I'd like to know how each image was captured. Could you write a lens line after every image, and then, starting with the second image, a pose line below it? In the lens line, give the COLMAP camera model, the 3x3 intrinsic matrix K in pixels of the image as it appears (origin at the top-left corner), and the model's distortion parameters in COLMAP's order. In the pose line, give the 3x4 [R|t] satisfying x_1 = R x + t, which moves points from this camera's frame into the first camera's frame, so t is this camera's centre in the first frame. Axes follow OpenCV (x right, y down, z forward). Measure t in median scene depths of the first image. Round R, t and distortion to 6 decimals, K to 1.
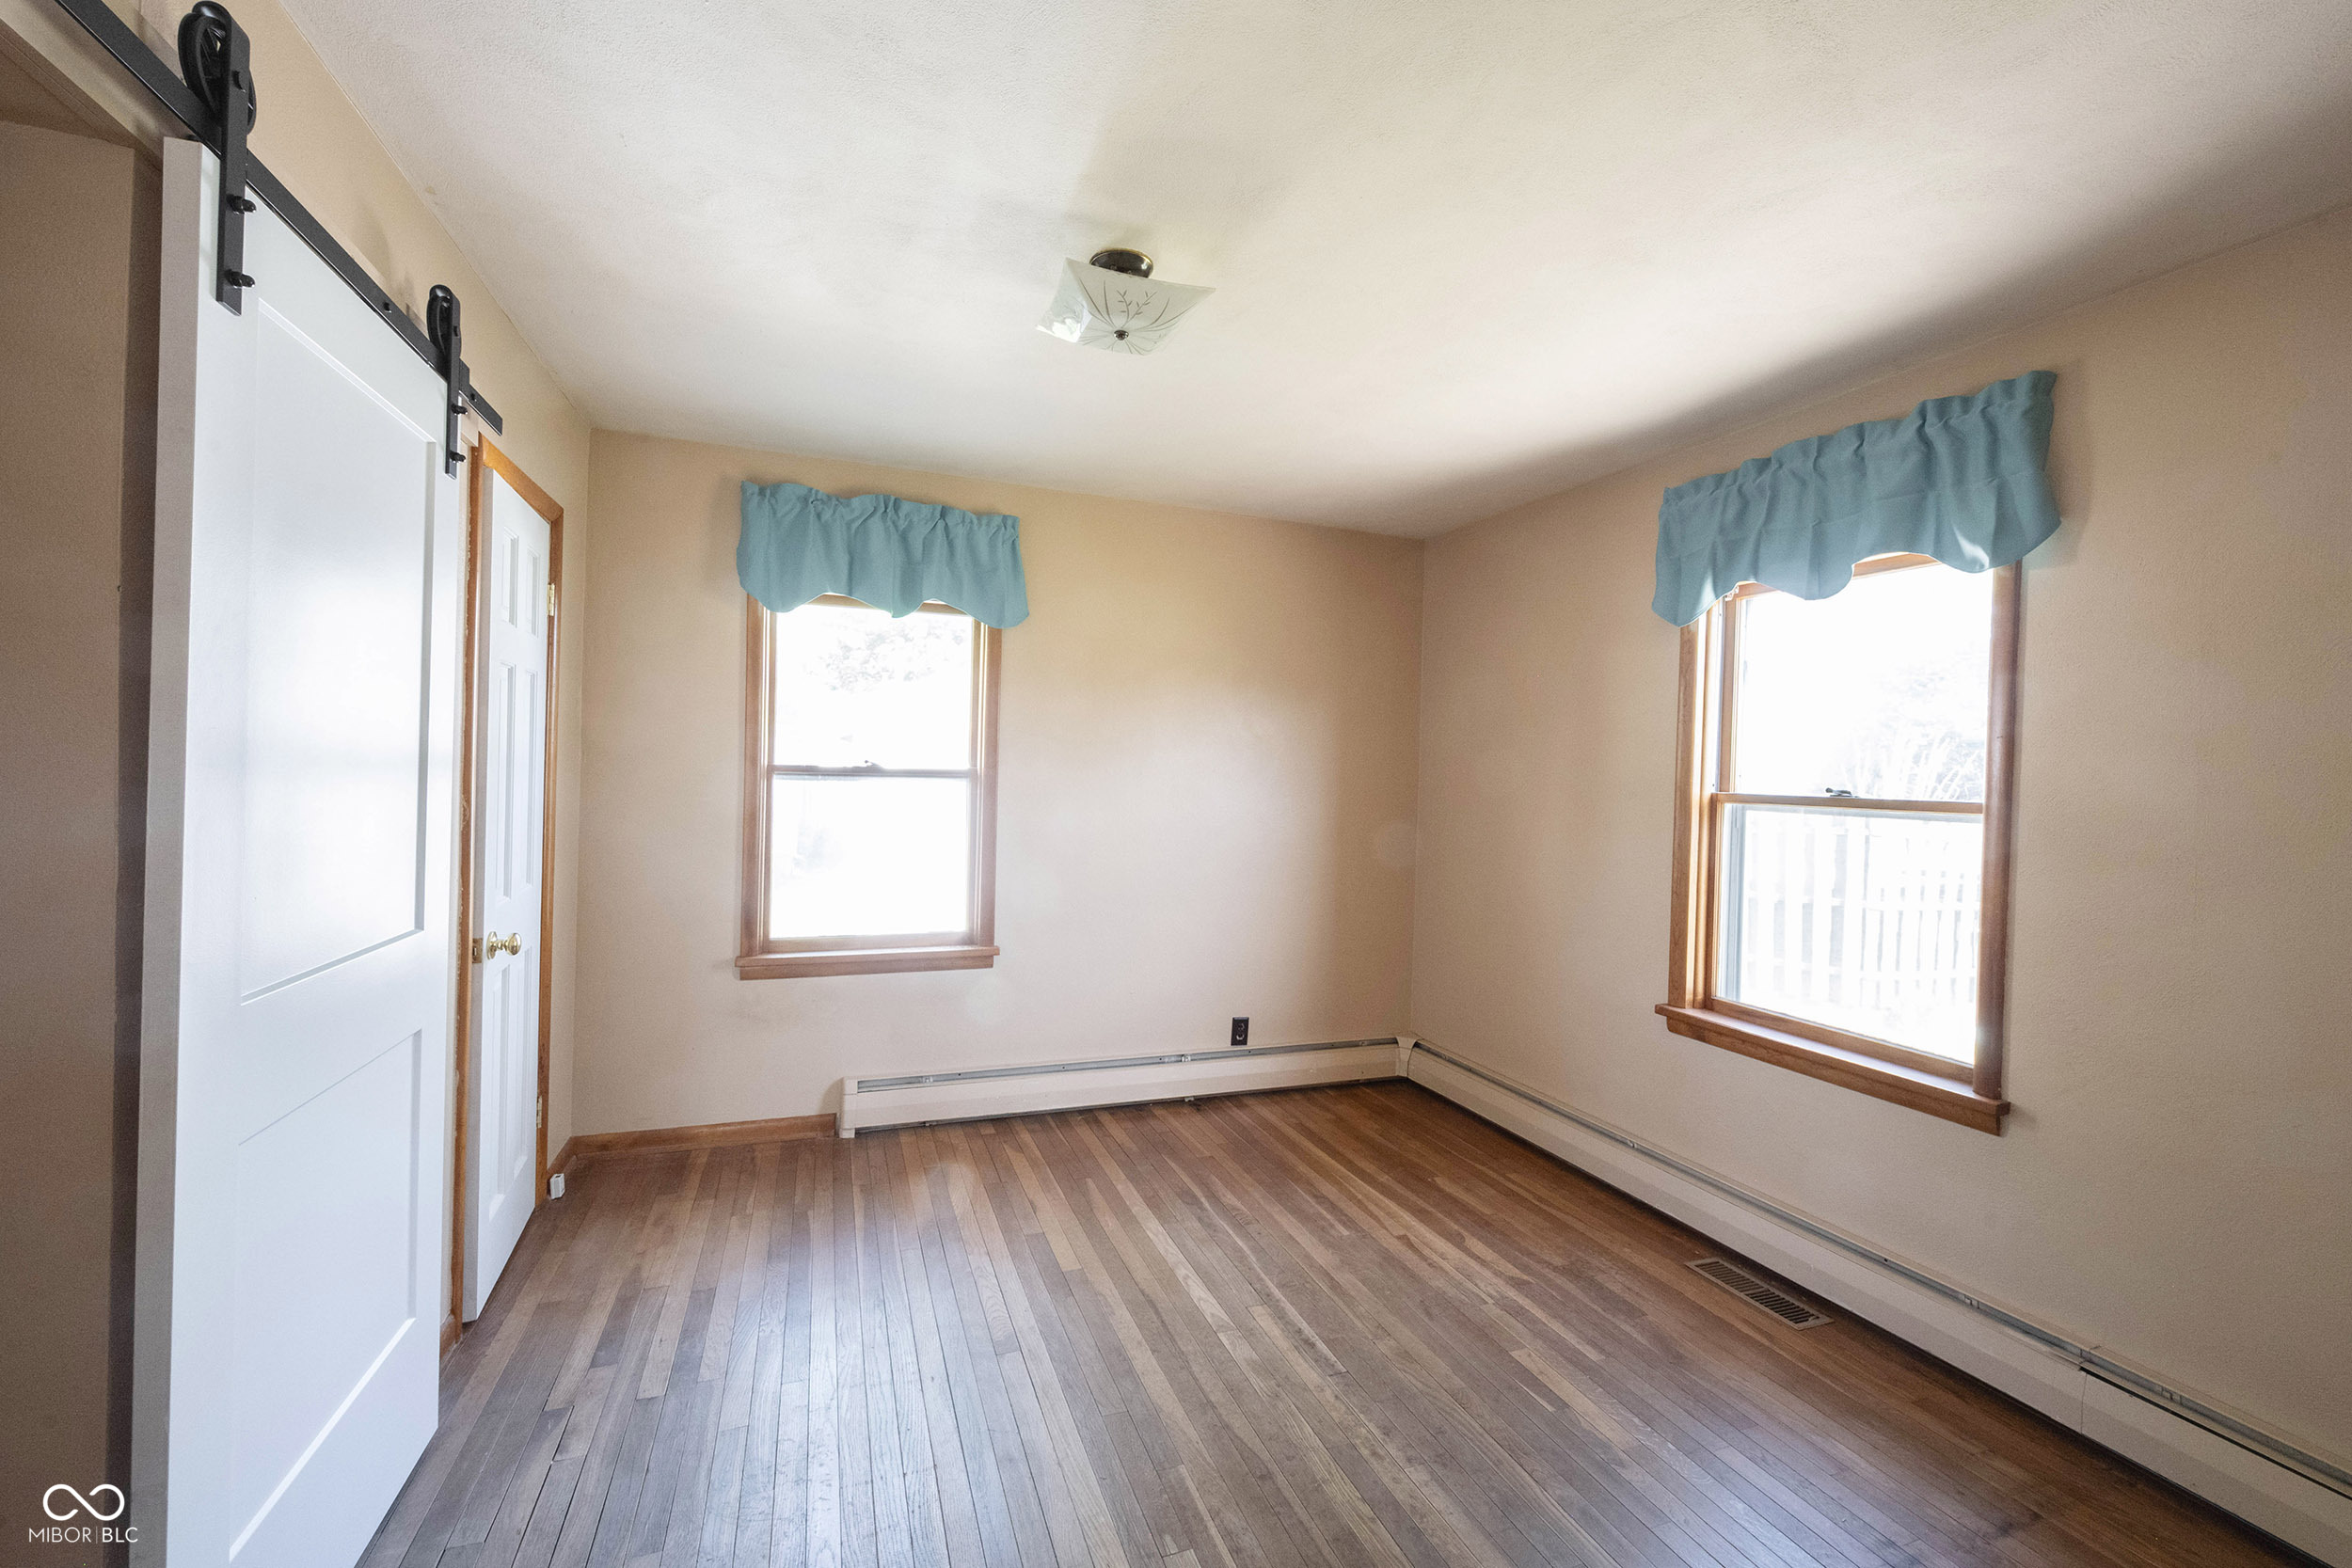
lens RADIAL K [[941.0, 0, 1197.3], [0, 941.0, 773.4], [0, 0, 1]] dist [-0.002078, 0.000780]
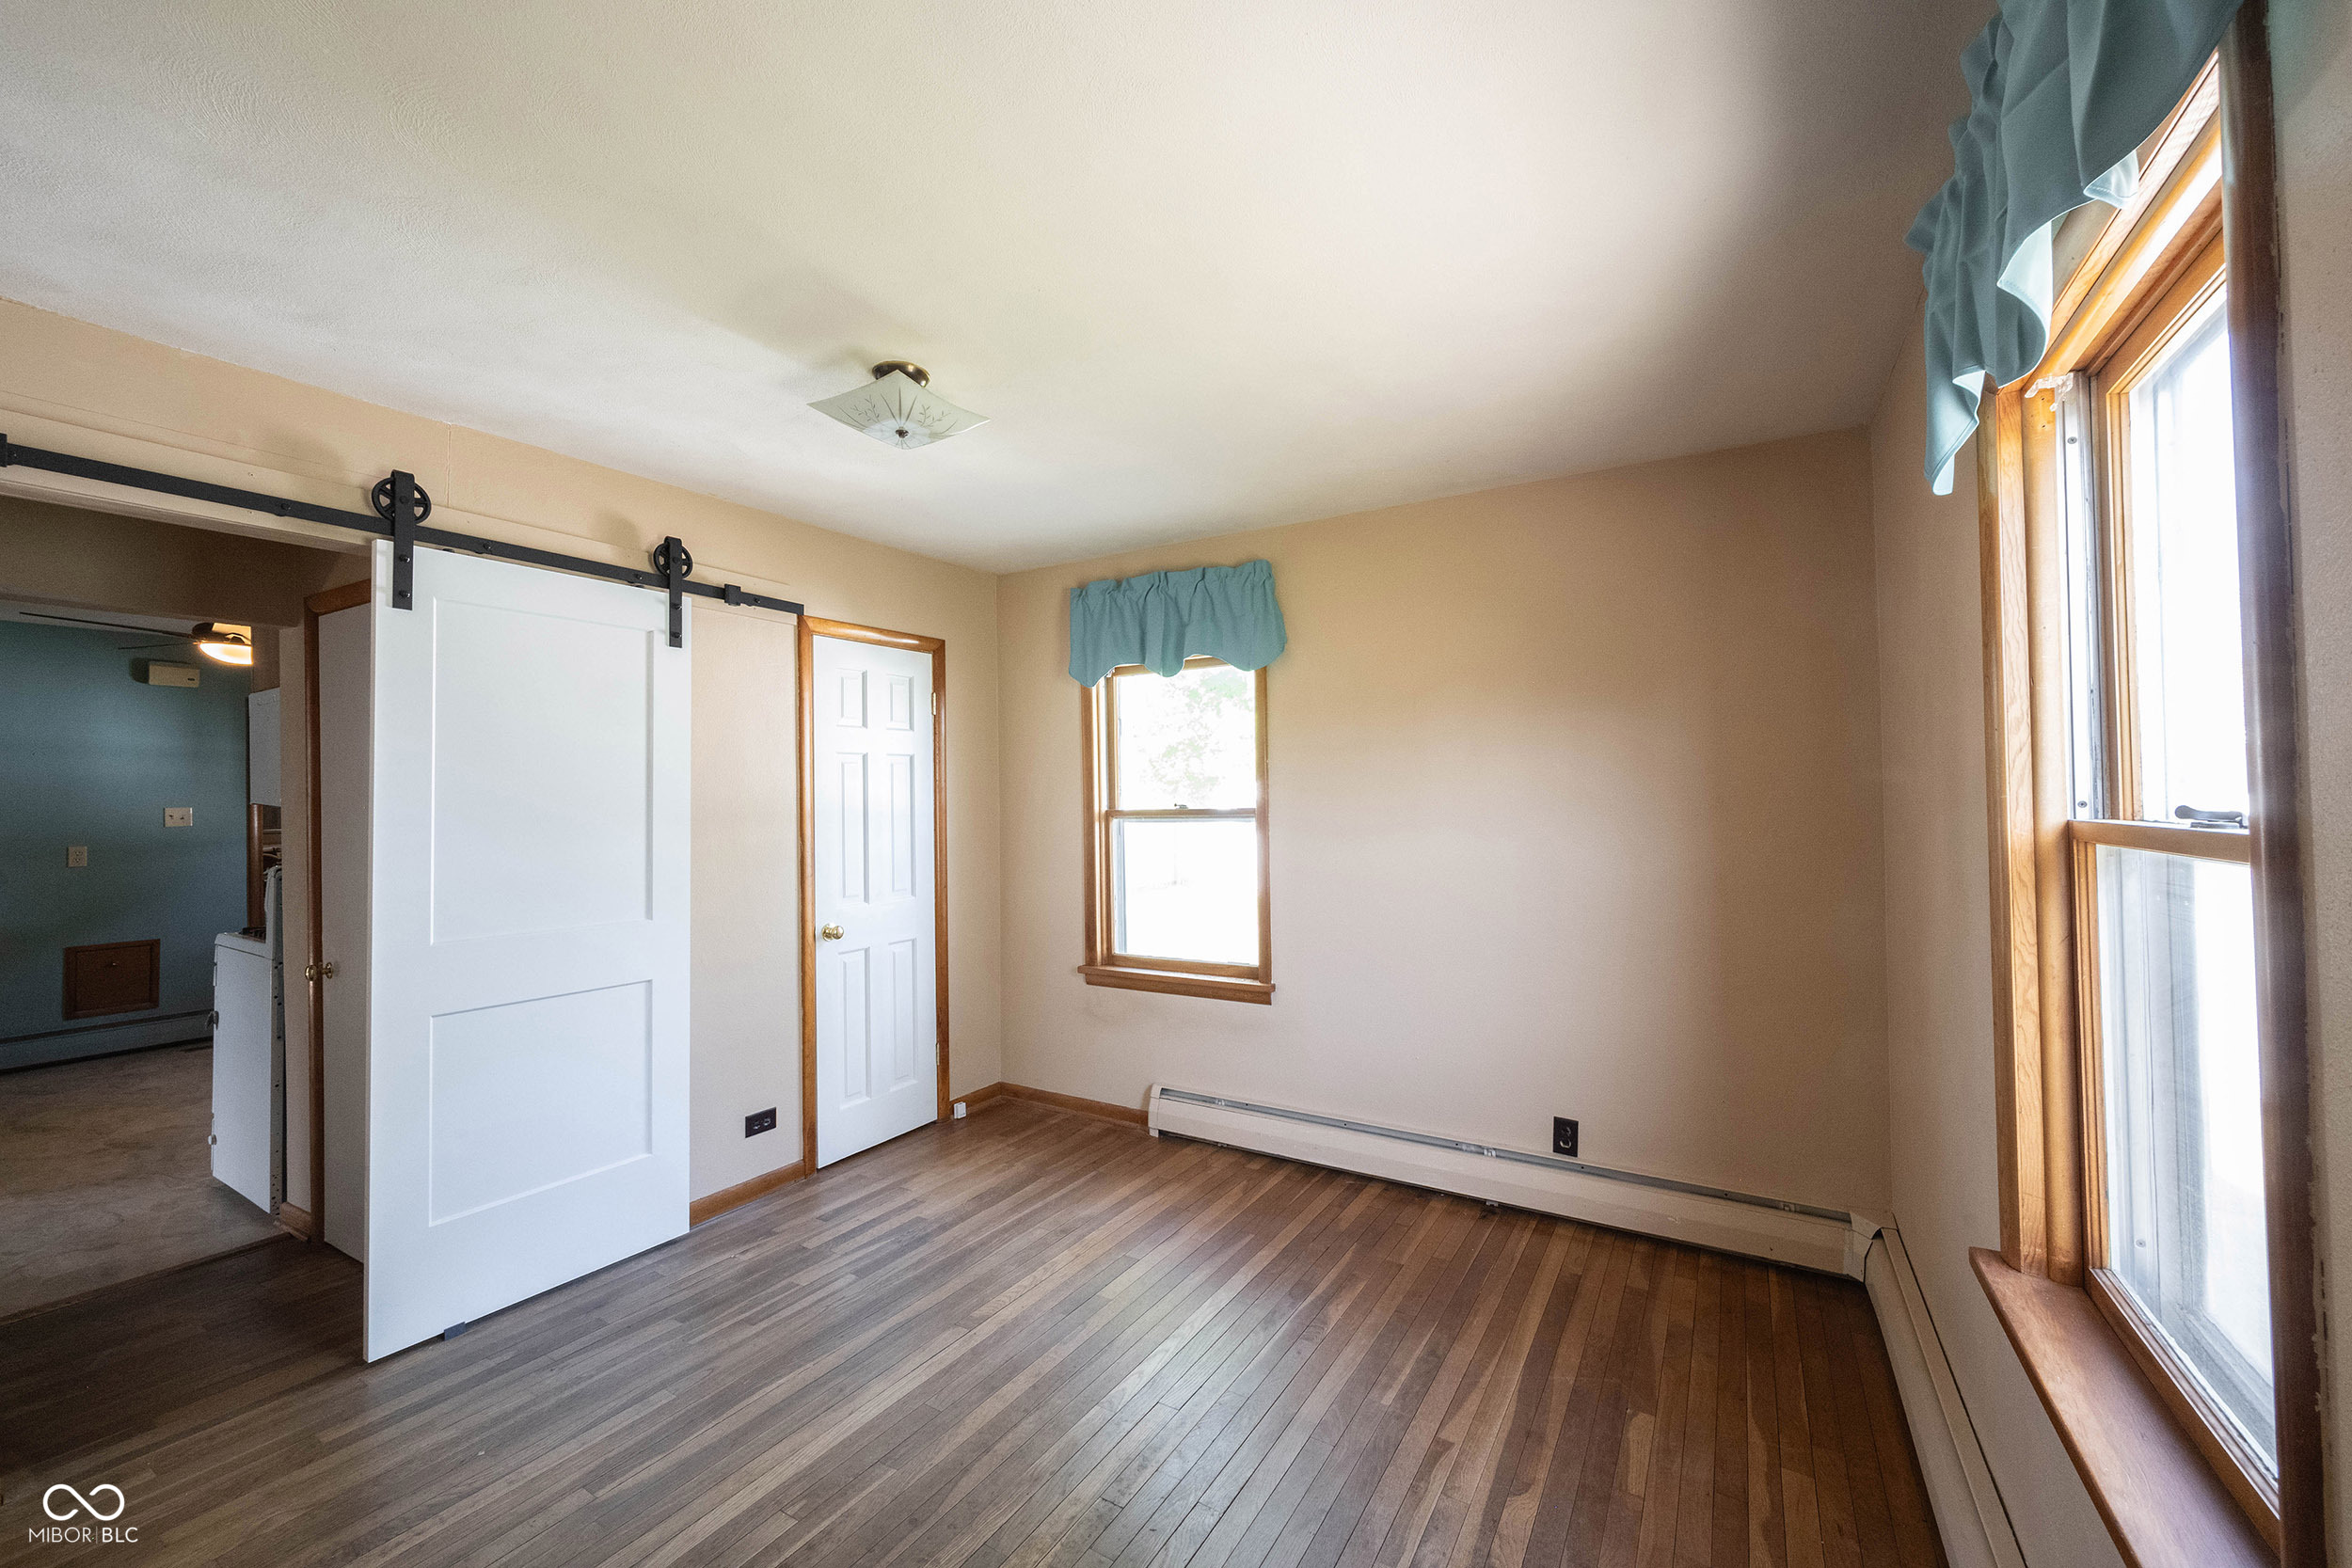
lens RADIAL K [[941.0, 0, 1176.2], [0, 941.0, 777.2], [0, 0, 1]] dist [-0.002078, 0.000780]
pose [[0.611811, -0.053488, -0.789193, 0.583086], [0.025855, 0.998530, -0.047632, 0.008563], [0.790581, 0.008737, 0.612295, 0.328948]]
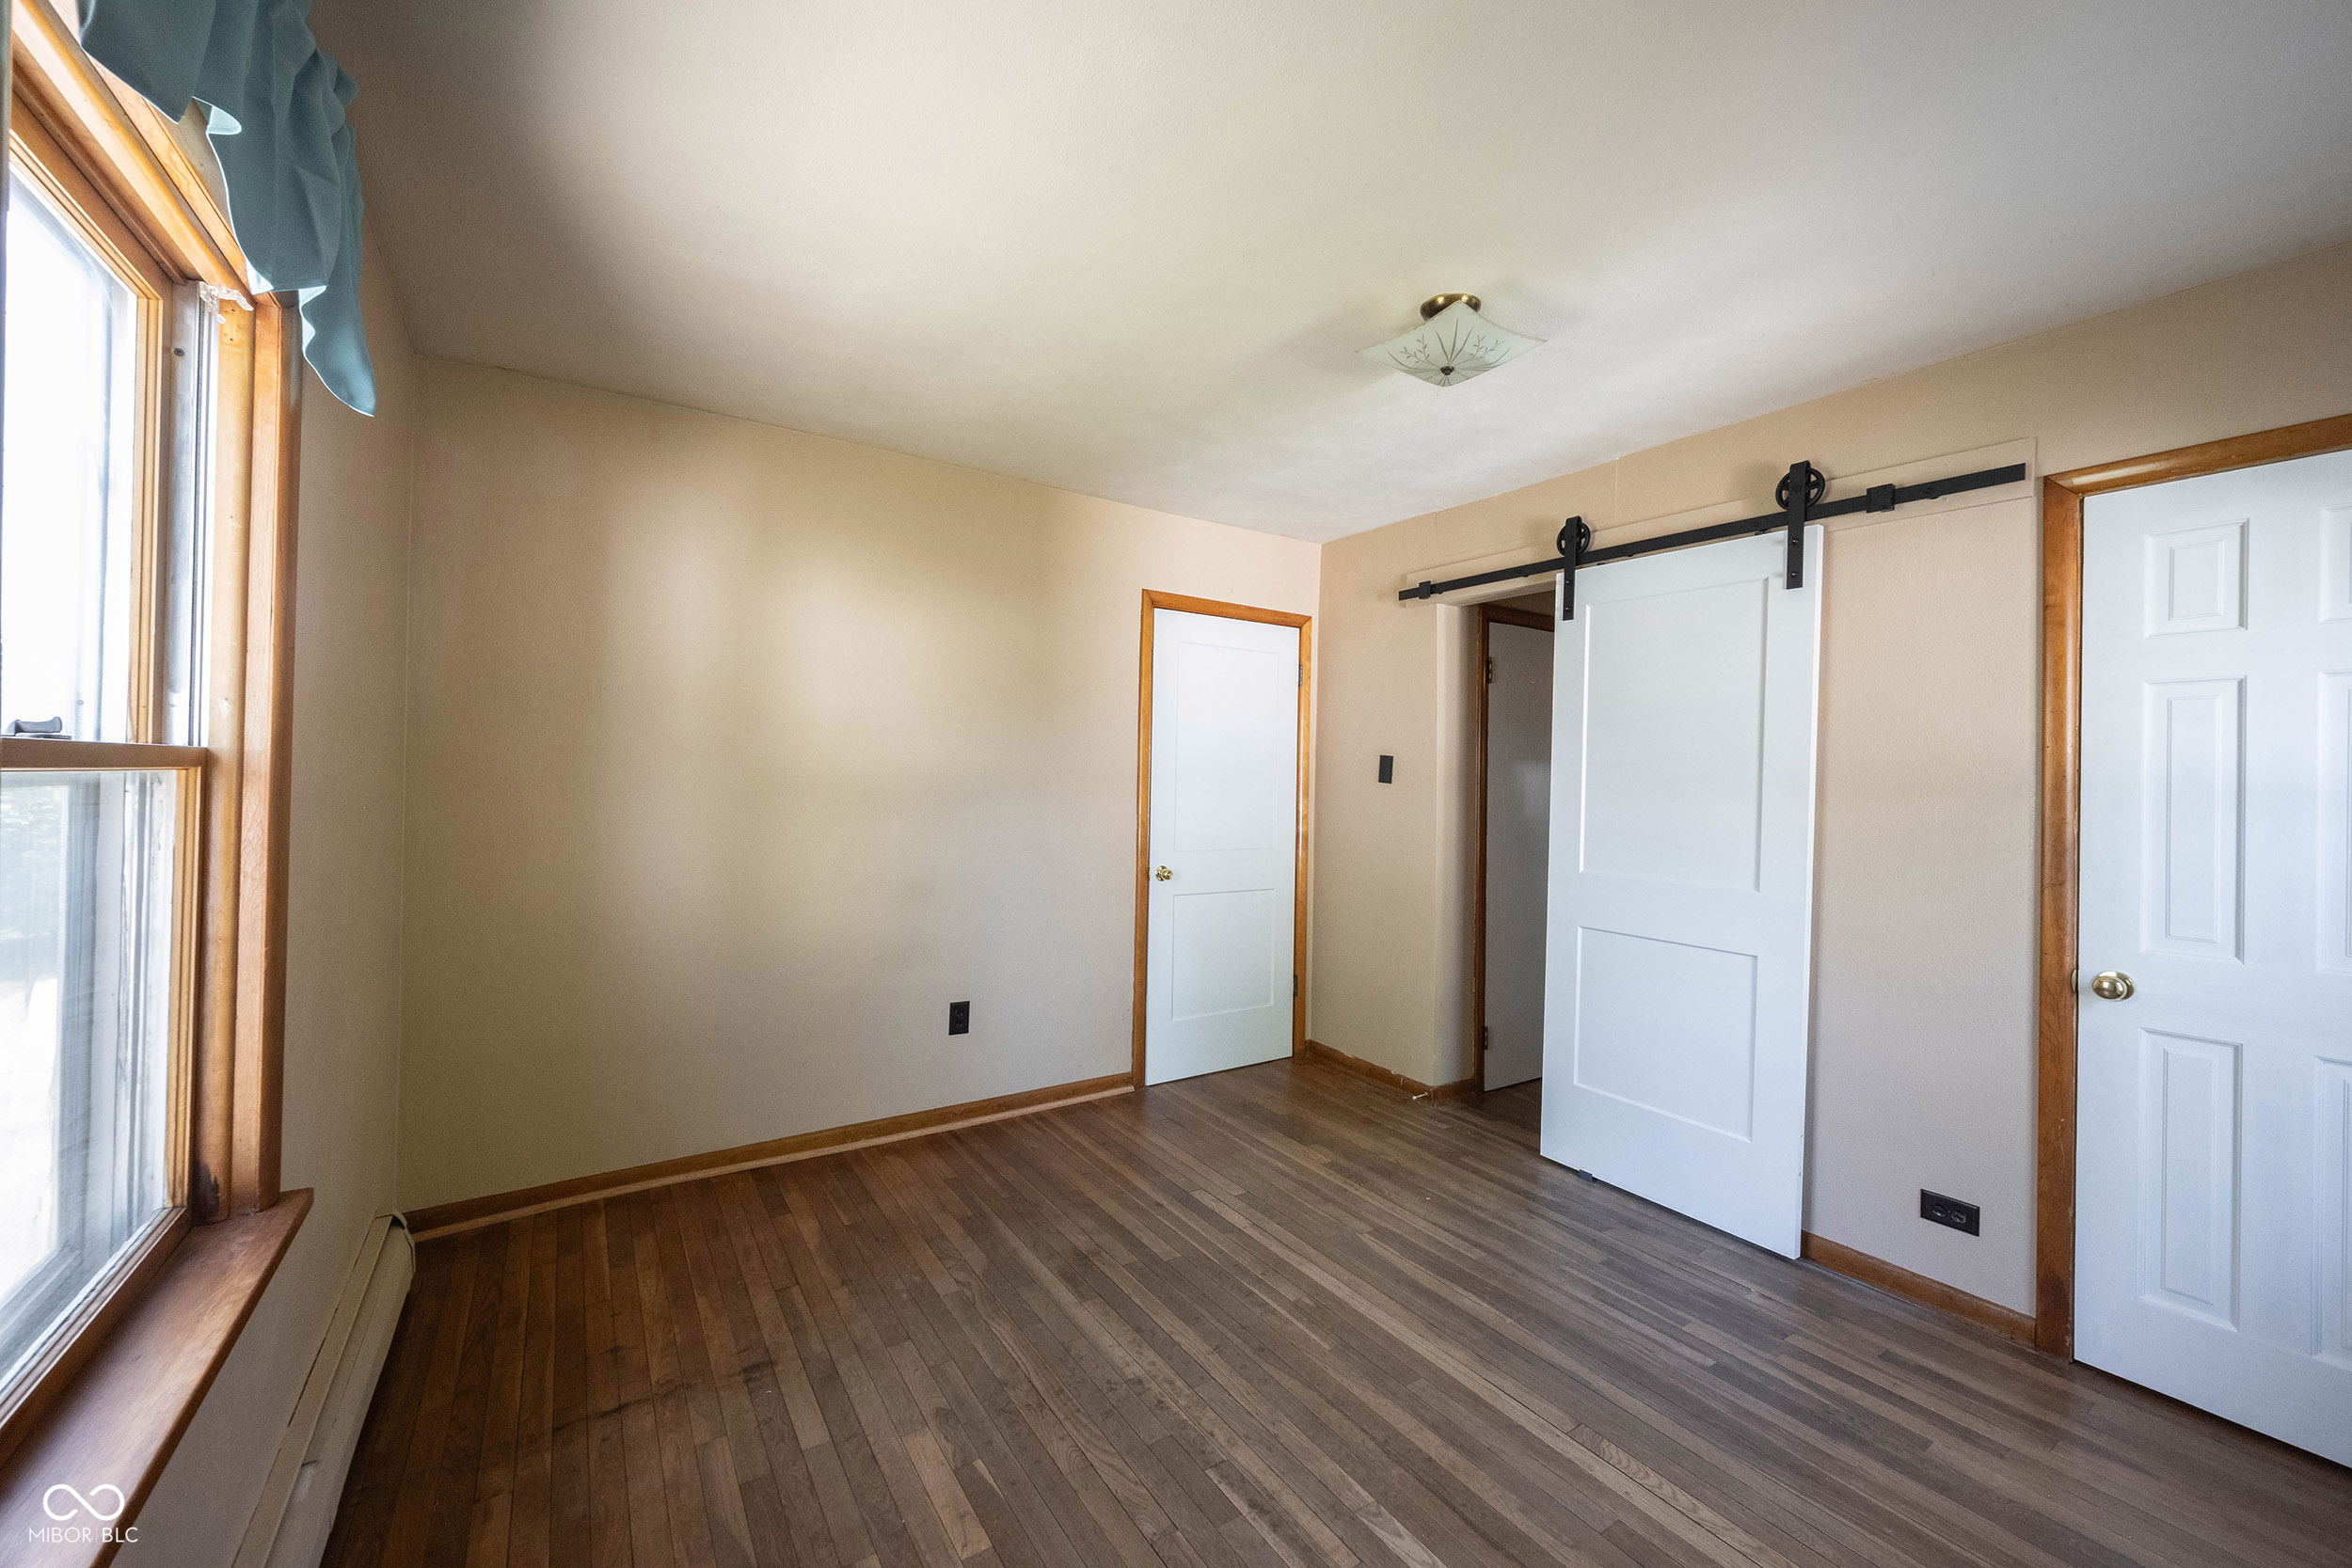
lens RADIAL K [[941.0, 0, 1173.5], [0, 941.0, 789.0], [0, 0, 1]] dist [-0.002078, 0.000780]
pose [[-0.979056, -0.044485, -0.198673, 0.246253], [-0.048000, 0.998764, 0.012911, 0.011359], [0.197853, 0.022176, -0.979981, 1.168245]]
